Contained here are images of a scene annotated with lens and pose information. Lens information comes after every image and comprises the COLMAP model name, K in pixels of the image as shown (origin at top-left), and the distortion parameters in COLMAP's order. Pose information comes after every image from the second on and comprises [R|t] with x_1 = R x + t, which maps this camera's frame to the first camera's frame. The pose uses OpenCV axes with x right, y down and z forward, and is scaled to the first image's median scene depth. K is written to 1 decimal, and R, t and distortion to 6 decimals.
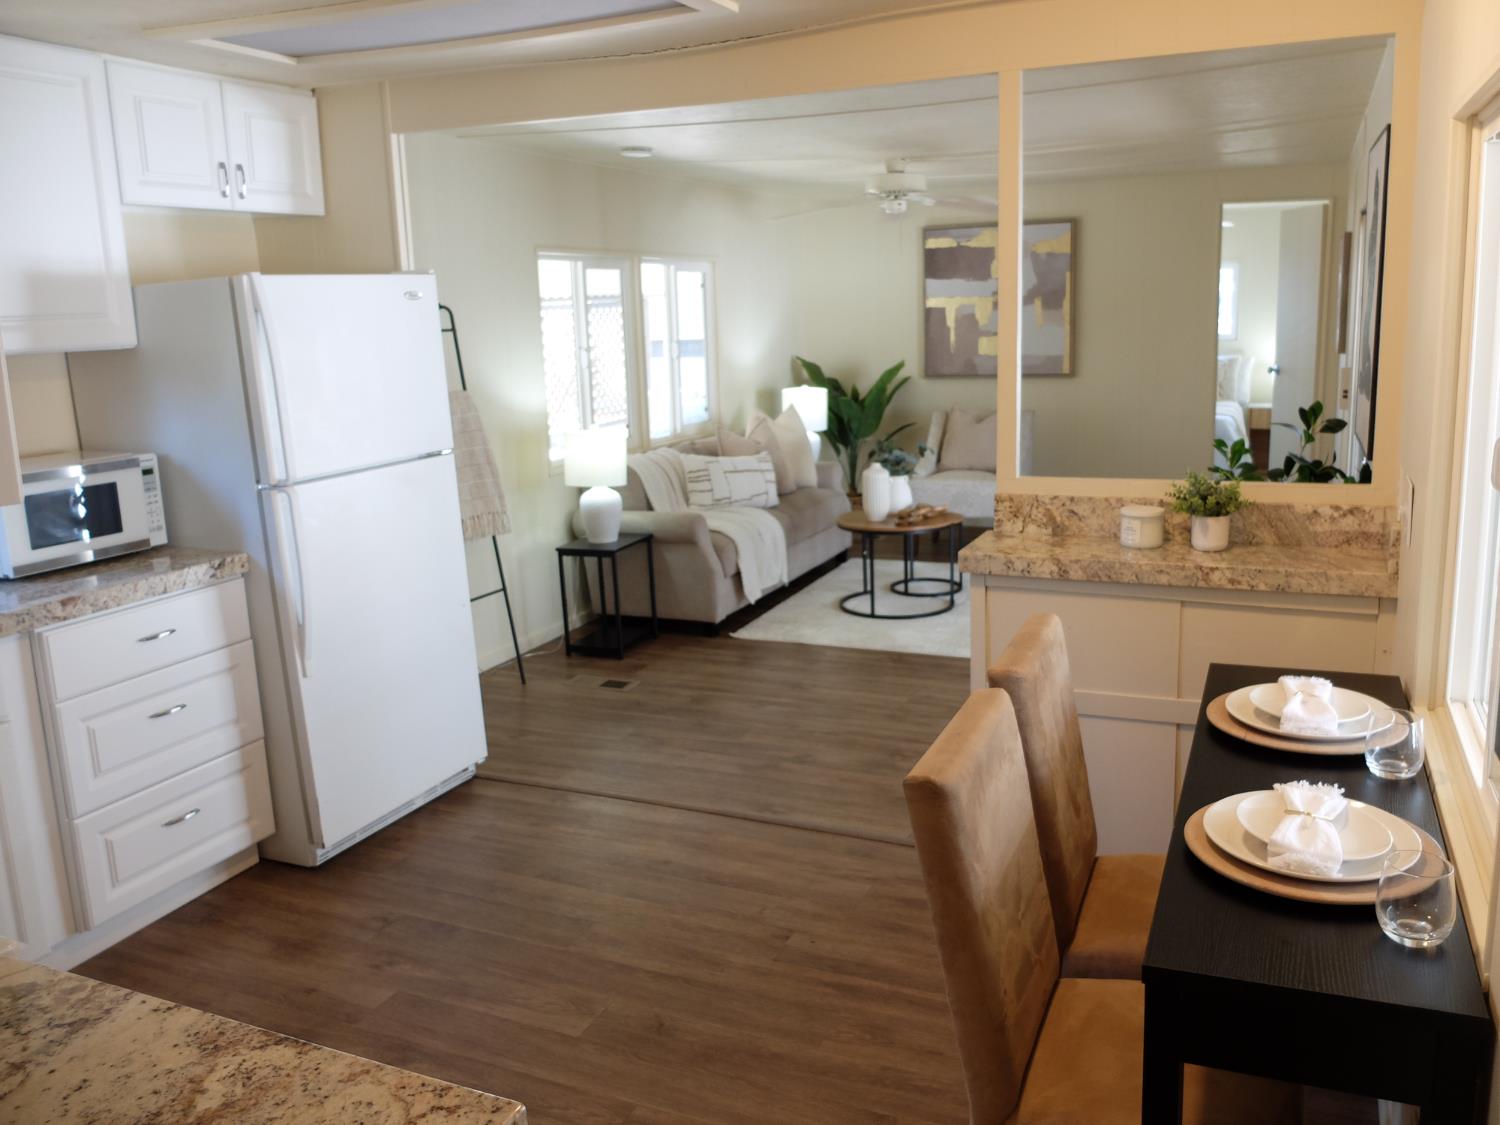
lens RADIAL K [[1205.1, 0, 769.3], [0, 1205.1, 559.2], [0, 0, 1]] dist [-0.066631, 0.049485]
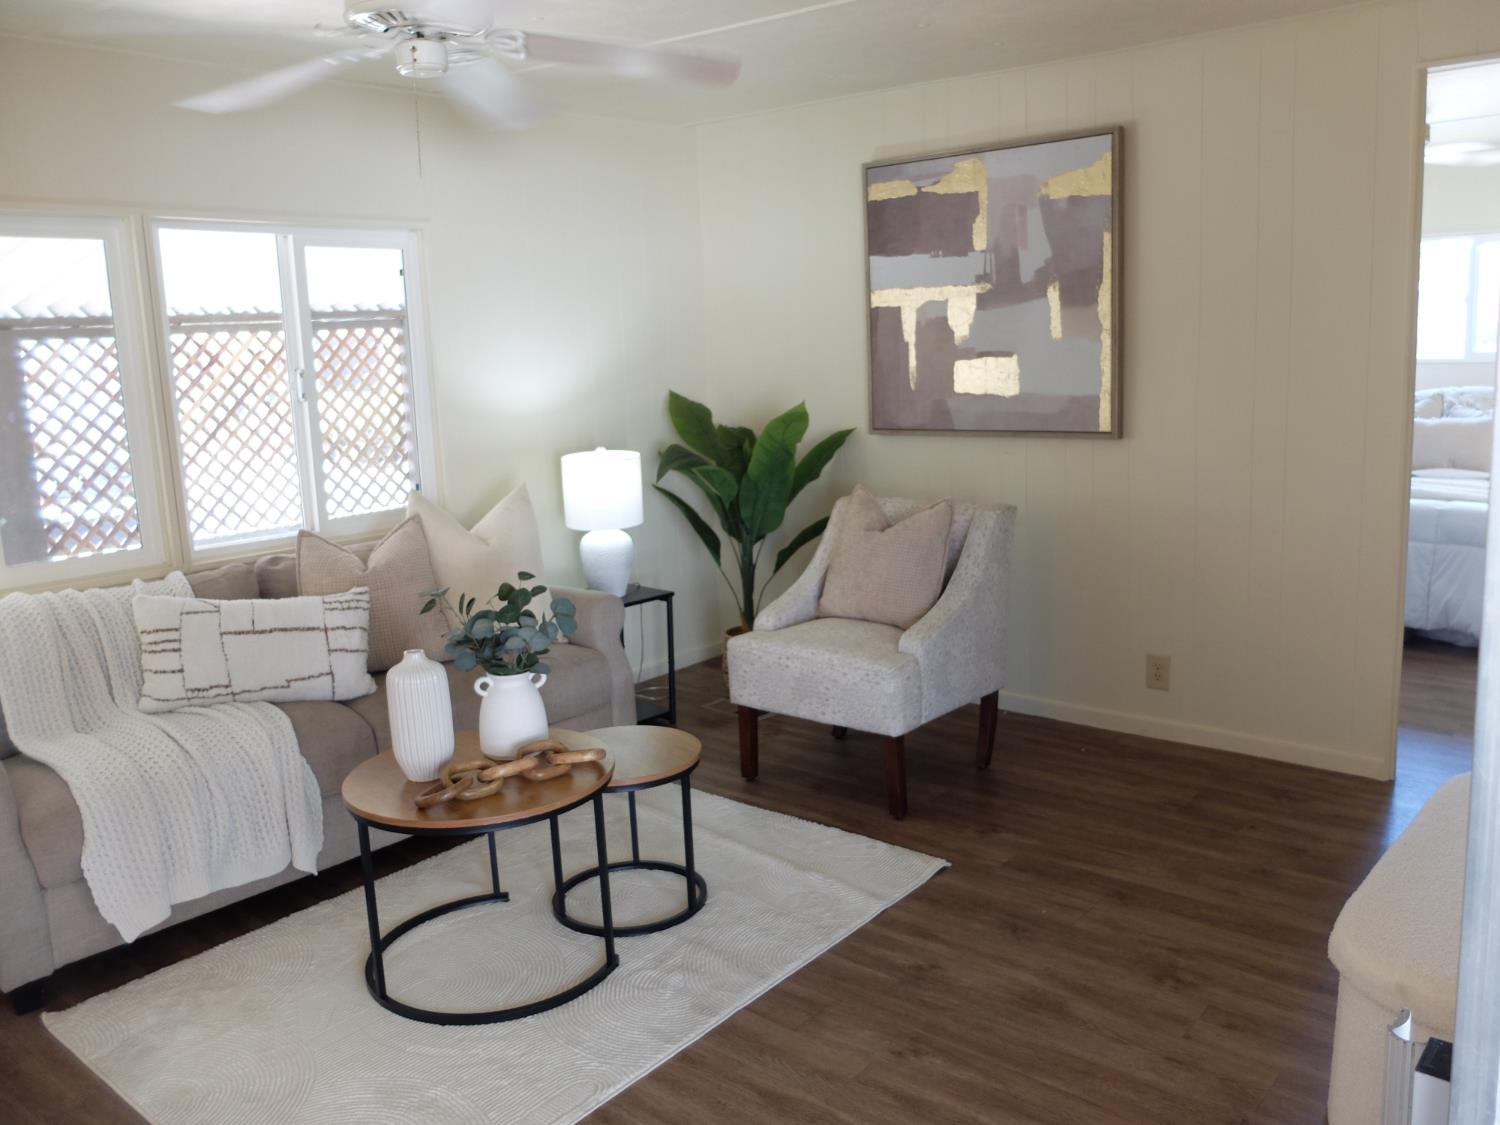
lens RADIAL K [[1205.1, 0, 774.8], [0, 1205.1, 550.9], [0, 0, 1]] dist [-0.066631, 0.049485]
pose [[0.959488, 0.043748, -0.278331, 0.415371], [-0.050257, 0.998604, -0.016289, -0.142664], [0.277230, 0.029617, 0.960347, 0.759523]]
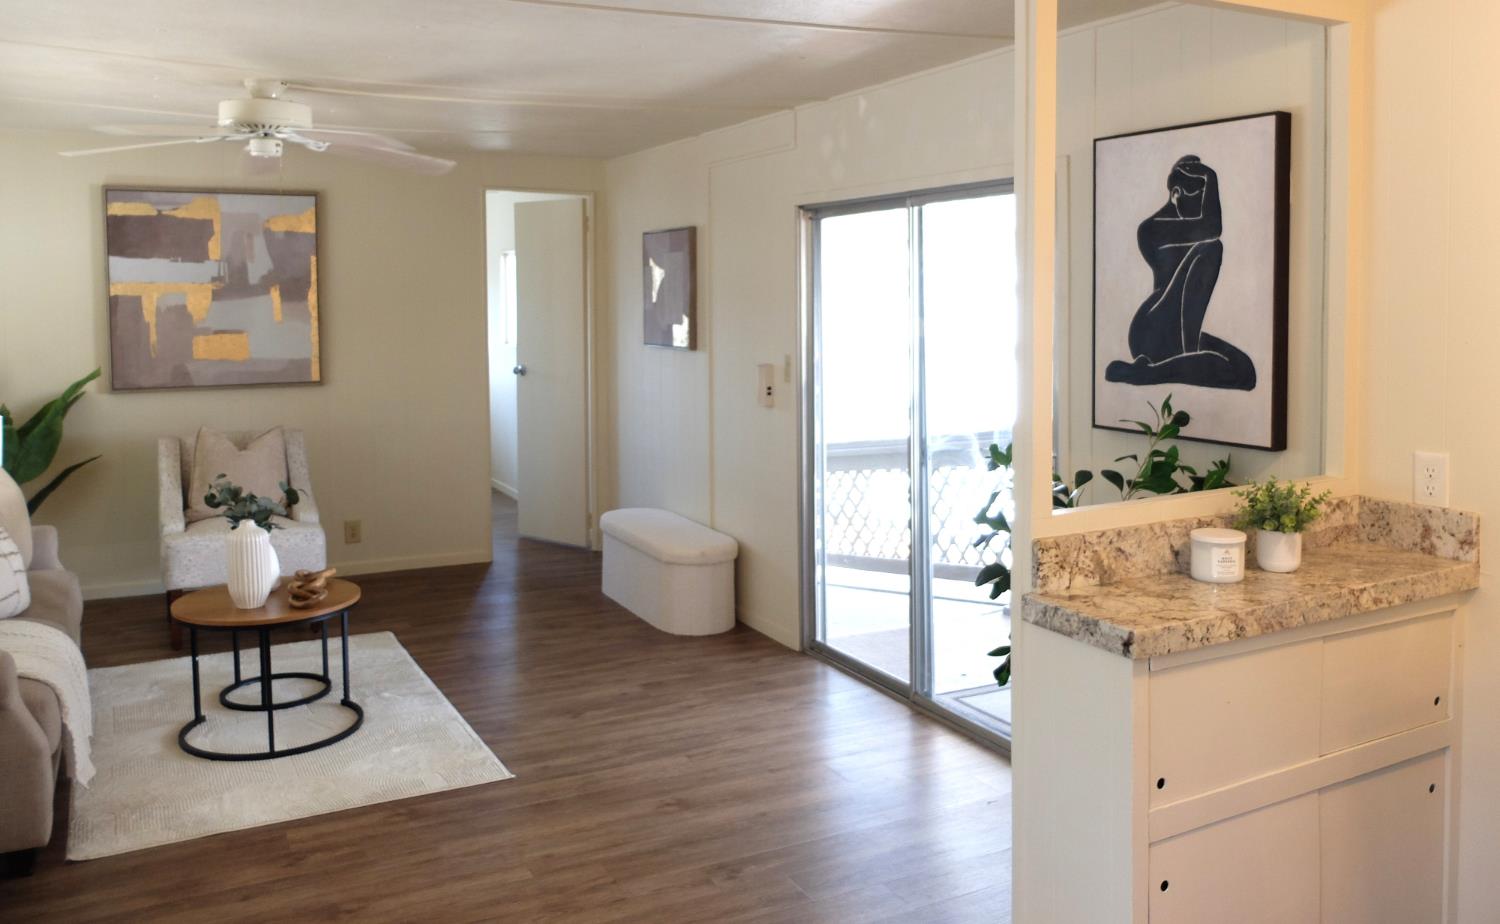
lens RADIAL K [[1198.9, 0, 789.9], [0, 1198.9, 348.1], [0, 0, 1]] dist [-0.057908, 0.044423]
pose [[0.609339, -0.006217, 0.792885, -0.306019], [0.146487, 0.983639, -0.104864, -0.074946], [-0.779261, 0.180045, 0.600280, 0.439812]]
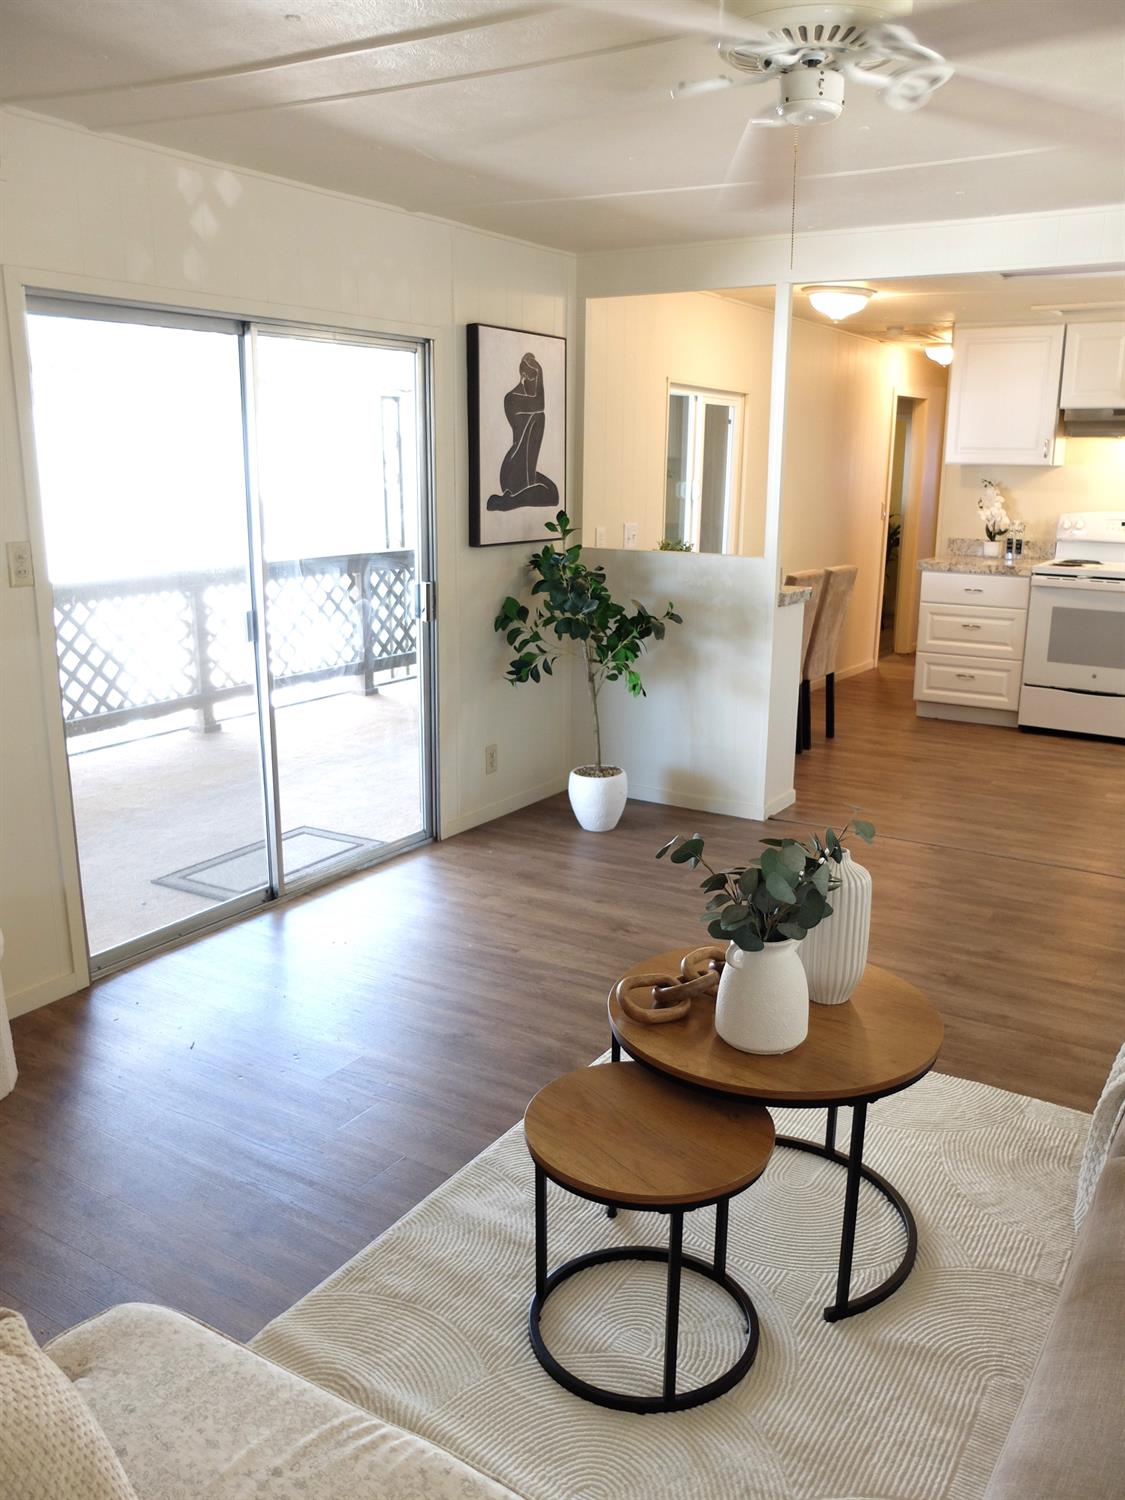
lens RADIAL K [[1205.1, 0, 551.8], [0, 1205.1, 759.2], [0, 0, 1]] dist [-0.066631, 0.049485]
pose [[-0.984773, -0.016908, 0.173021, 0.137326], [0.058506, 0.904972, 0.421430, -0.321693], [-0.163705, 0.425135, -0.890203, 1.639258]]
